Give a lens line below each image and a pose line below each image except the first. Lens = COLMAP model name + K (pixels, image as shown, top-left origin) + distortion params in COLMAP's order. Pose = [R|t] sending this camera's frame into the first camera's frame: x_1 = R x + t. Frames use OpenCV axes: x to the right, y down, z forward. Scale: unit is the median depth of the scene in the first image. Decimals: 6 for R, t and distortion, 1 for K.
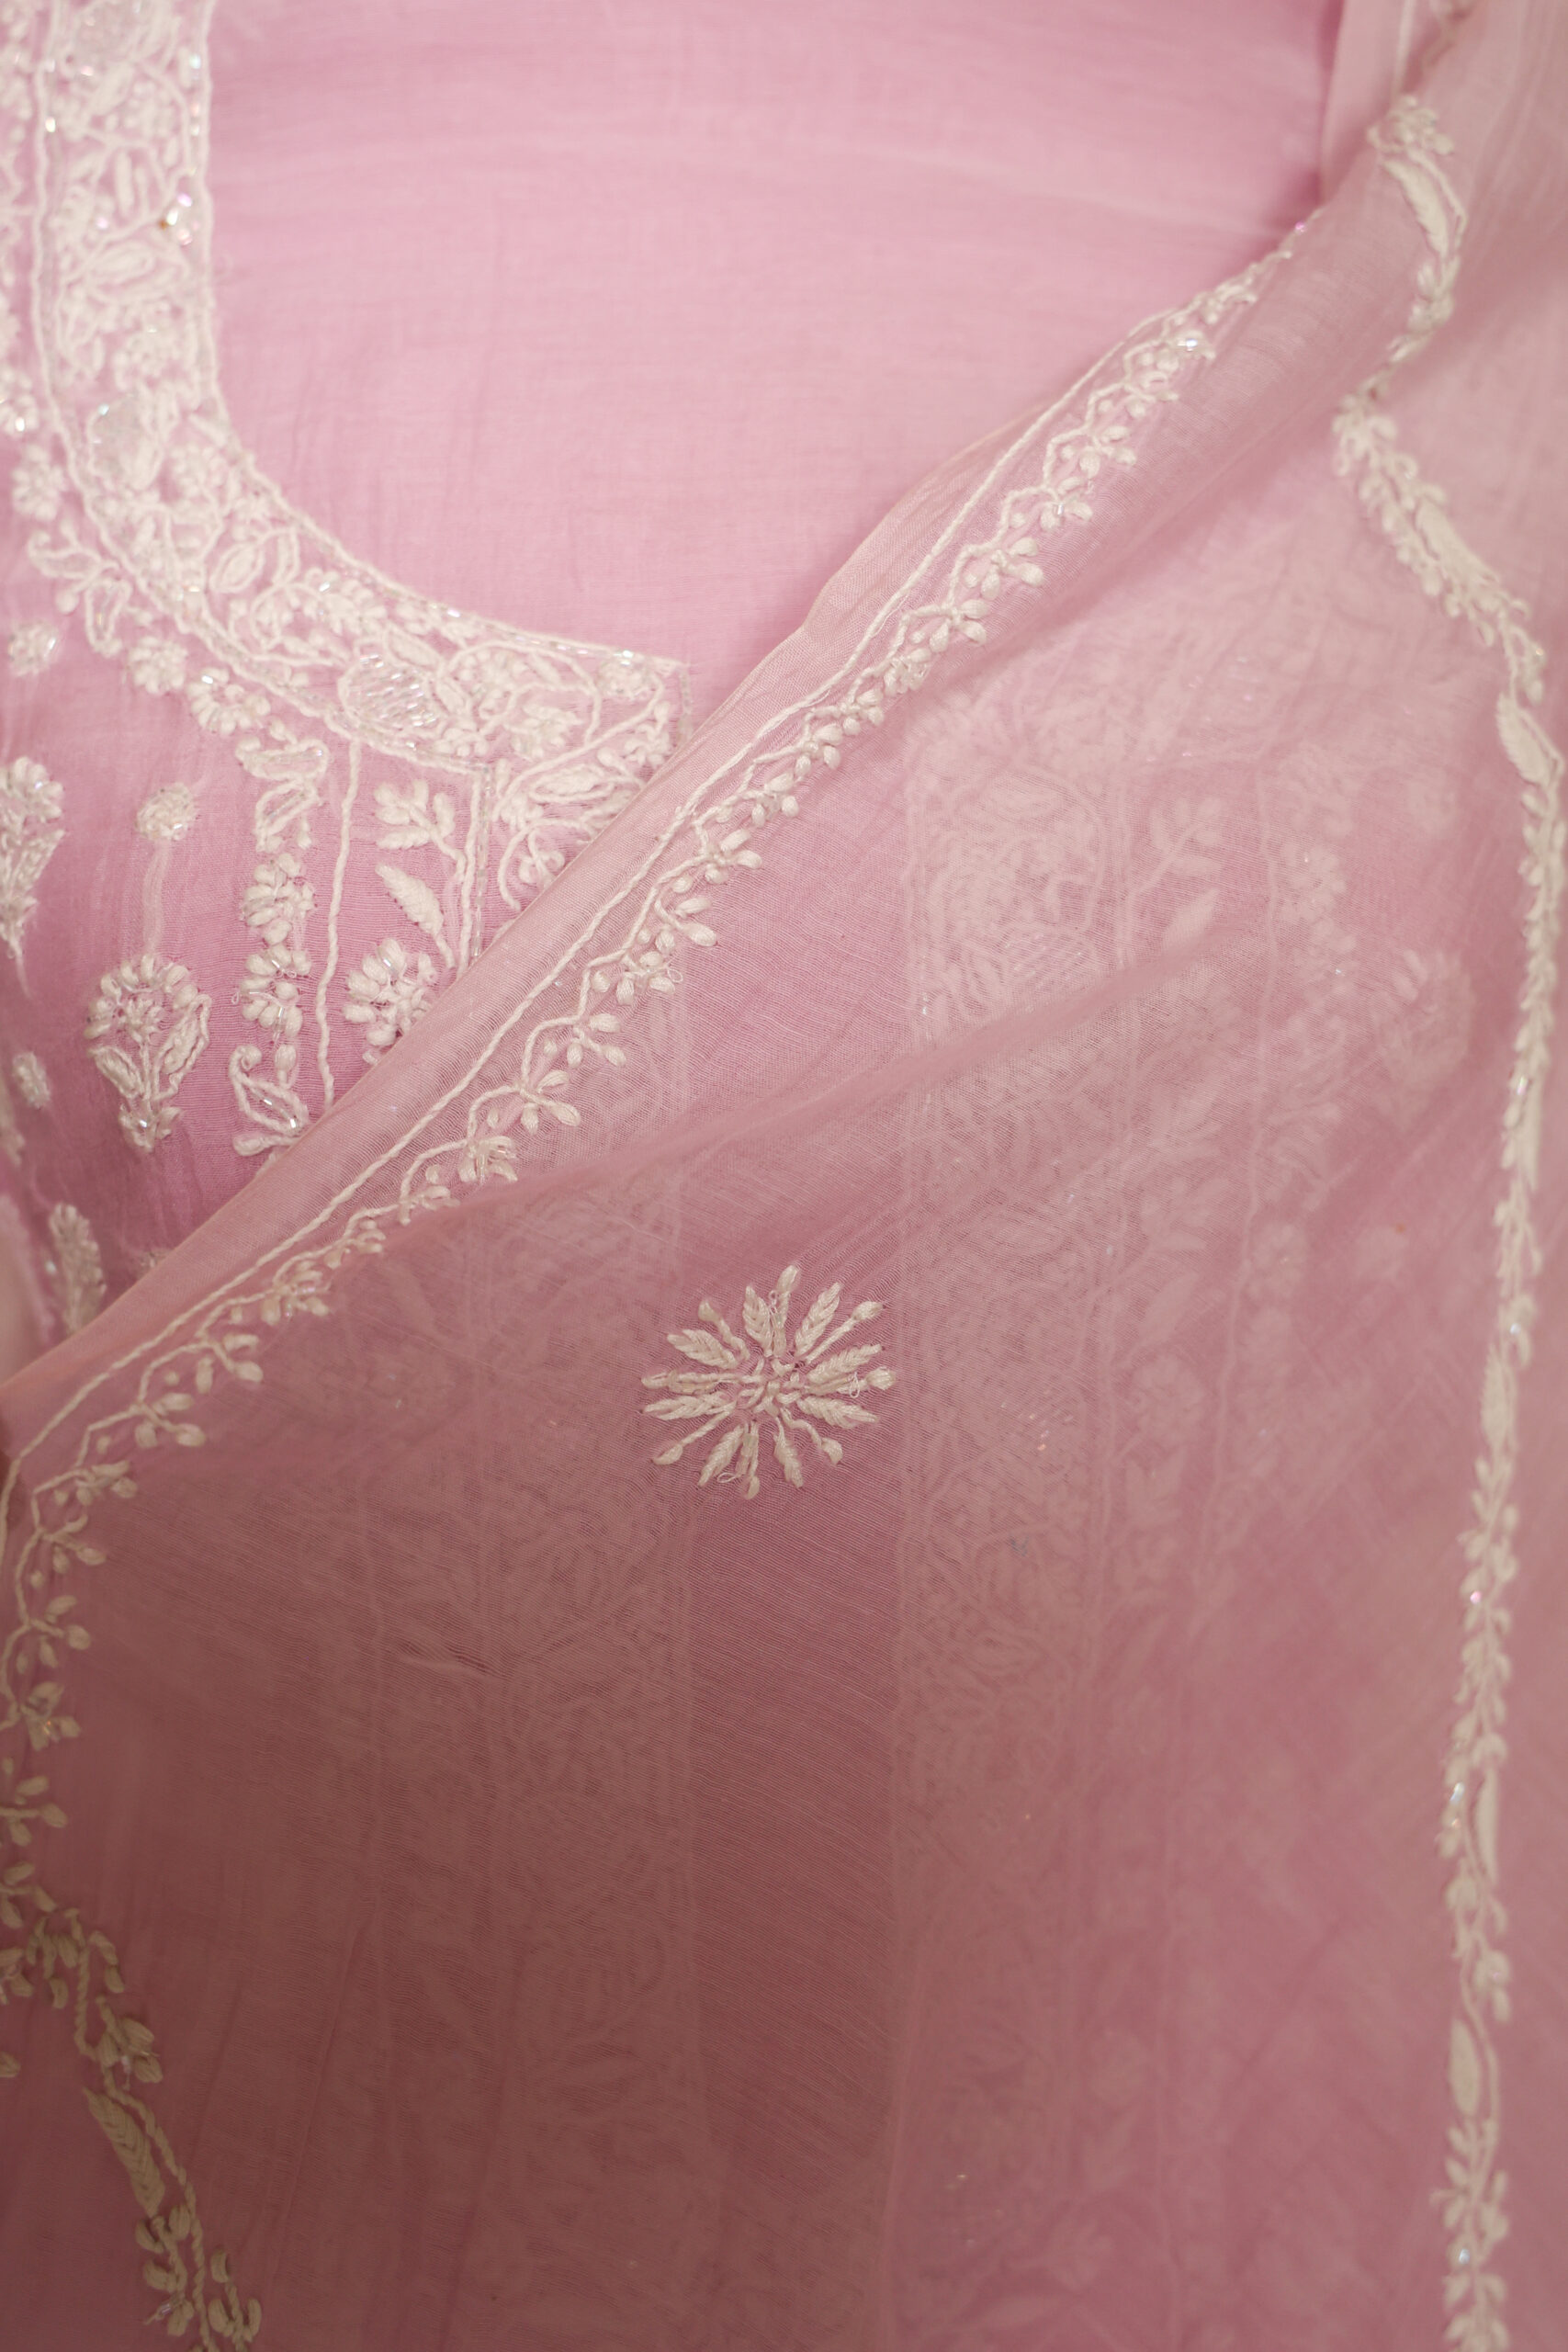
lens RADIAL K [[3155.6, 0, 784.0], [0, 3155.6, 1176.0], [0, 0, 1]] dist [0.099874, 0.120995]
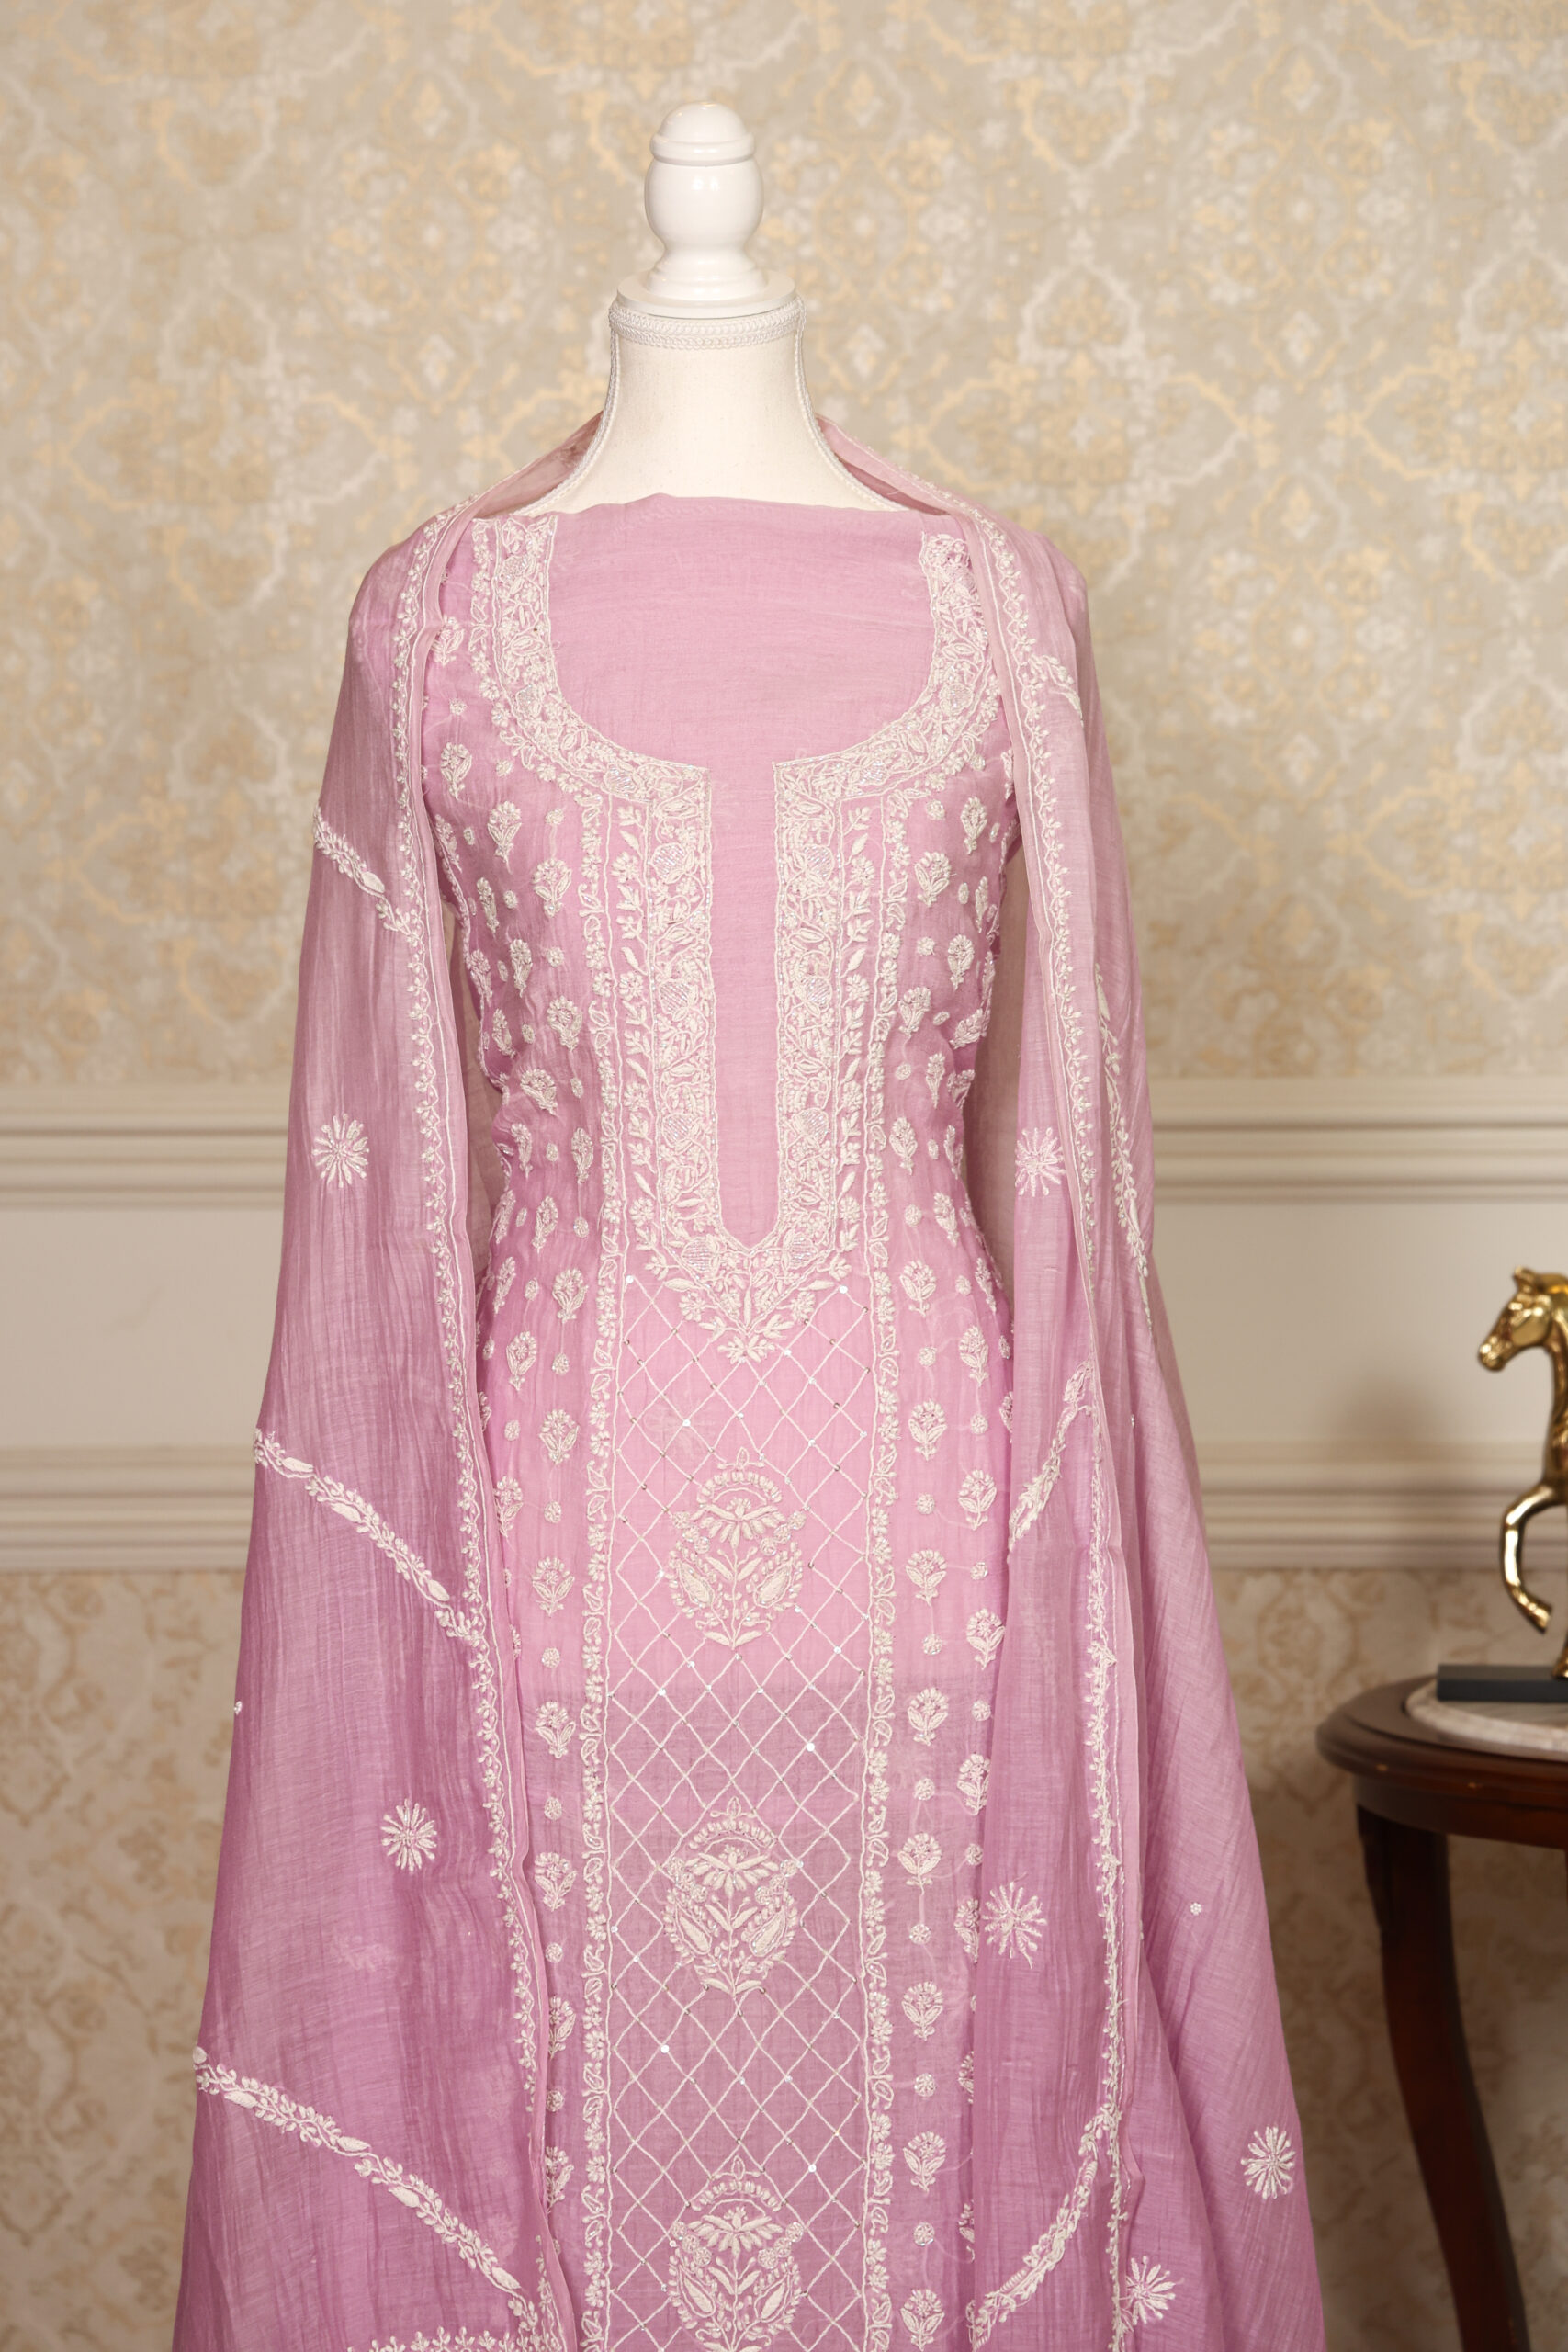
lens RADIAL K [[7215.9, 0, 784.0], [0, 7215.9, 1176.0], [0, 0, 1]] dist [0.806282, 0.108407]
pose [[0.999829, -0.017153, 0.006874, -0.011634], [0.017628, 0.996922, -0.076395, 0.835987], [-0.005542, 0.076503, 0.997054, -6.470217]]
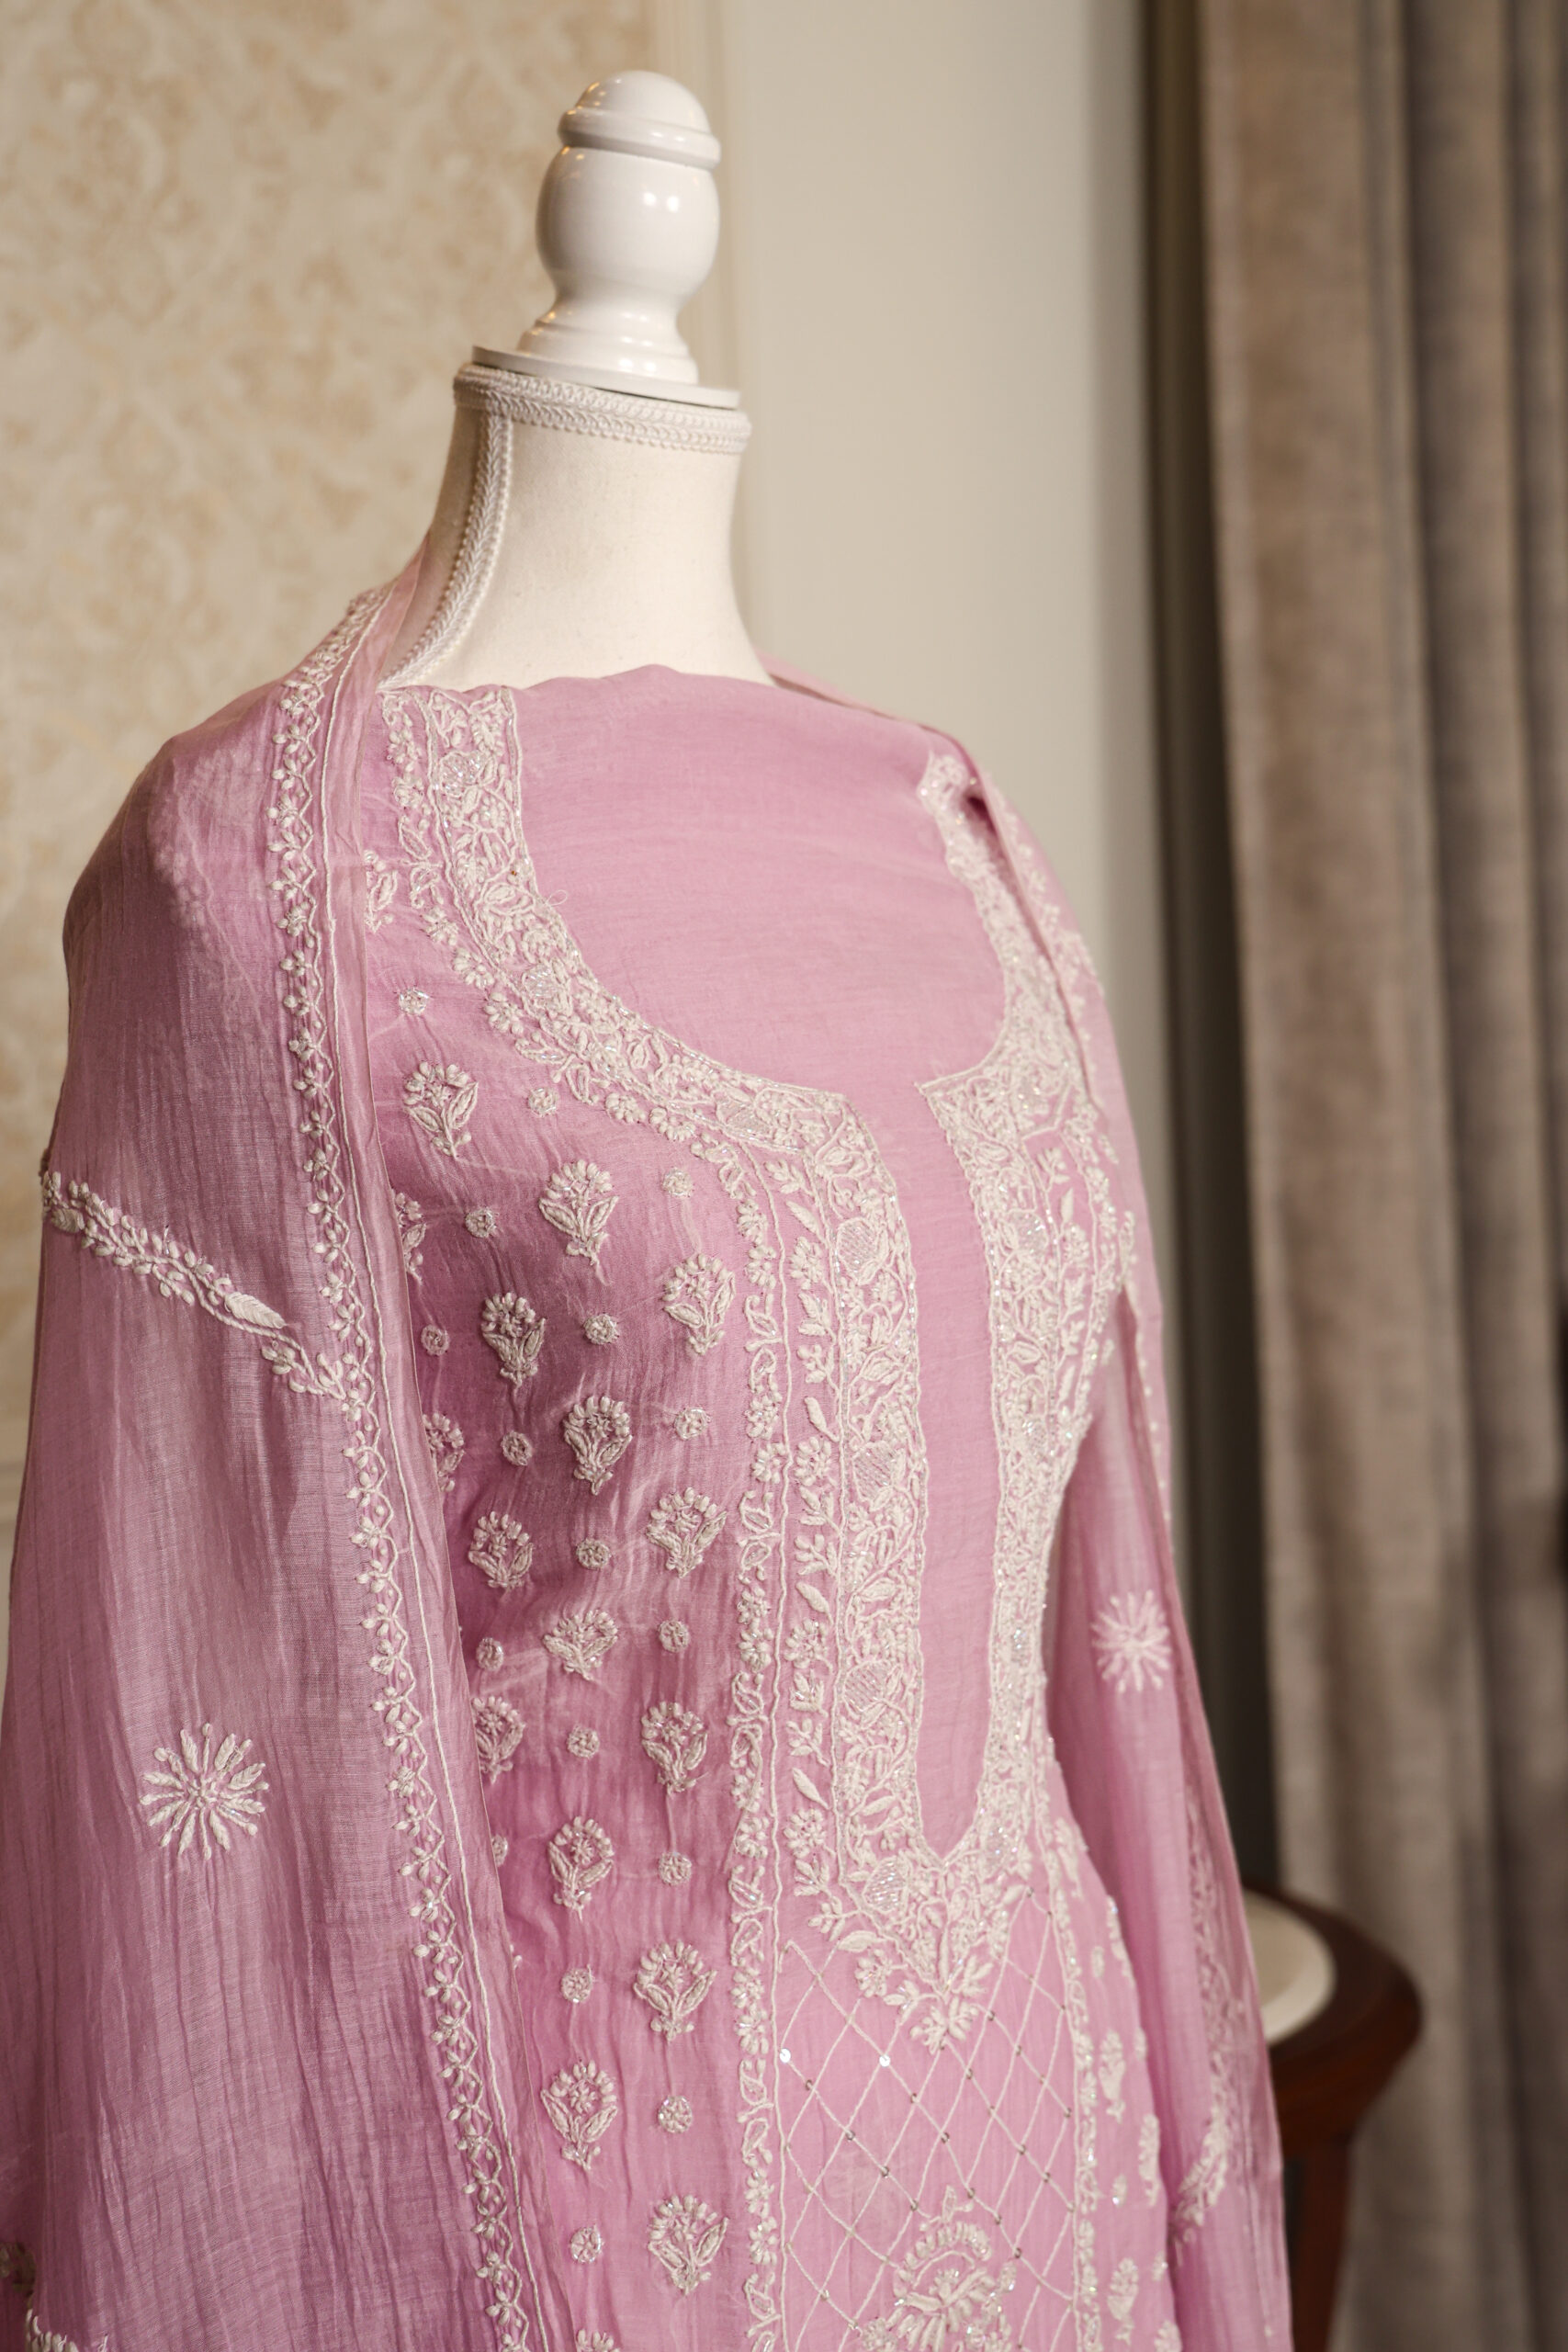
lens RADIAL K [[2915.7, 0, 784.0], [0, 2915.7, 1176.0], [0, 0, 1]] dist [0.086821, 0.029572]
pose [[0.747366, -0.056848, 0.661976, -1.308955], [0.122224, 0.991093, -0.052878, -0.016053], [-0.653074, 0.120429, 0.747657, -0.374556]]
